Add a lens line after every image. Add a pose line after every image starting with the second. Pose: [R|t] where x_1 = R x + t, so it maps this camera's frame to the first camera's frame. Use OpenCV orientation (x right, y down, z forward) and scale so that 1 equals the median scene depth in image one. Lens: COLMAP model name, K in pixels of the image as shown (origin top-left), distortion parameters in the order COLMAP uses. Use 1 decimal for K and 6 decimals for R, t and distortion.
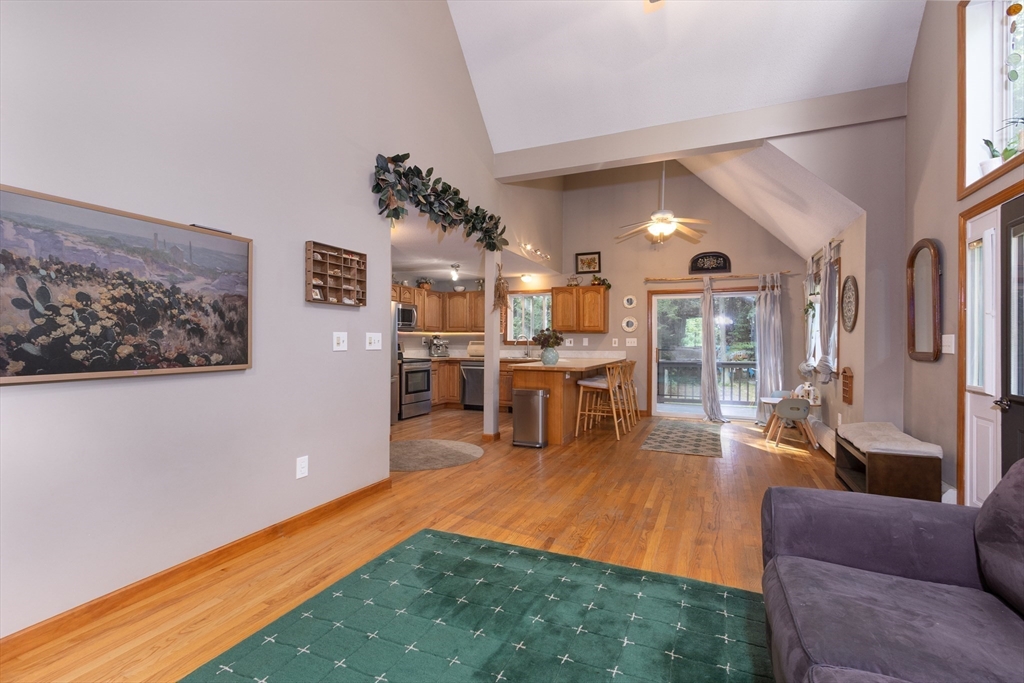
lens RADIAL K [[463.0, 0, 512.0], [0, 463.0, 341.5], [0, 0, 1]] dist [-0.000875, 0.000142]
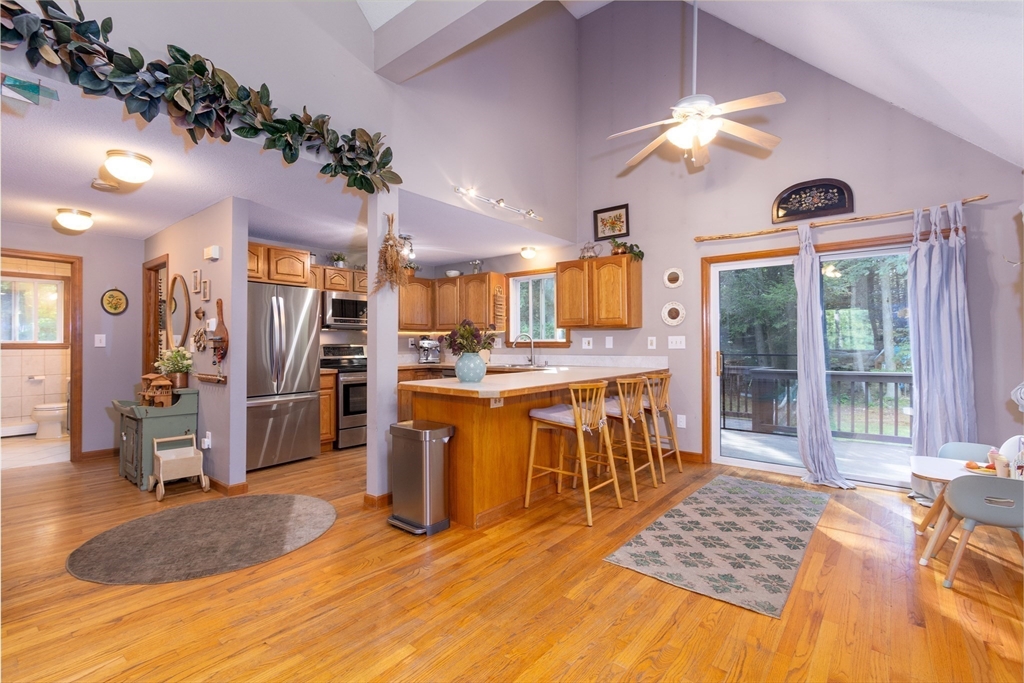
lens RADIAL K [[463.0, 0, 512.0], [0, 463.0, 341.5], [0, 0, 1]] dist [-0.000875, 0.000142]
pose [[0.963288, -0.007891, -0.268354, 0.226202], [0.006769, 0.999964, -0.005105, 0.002172], [0.268385, 0.003101, 0.963307, 0.361131]]
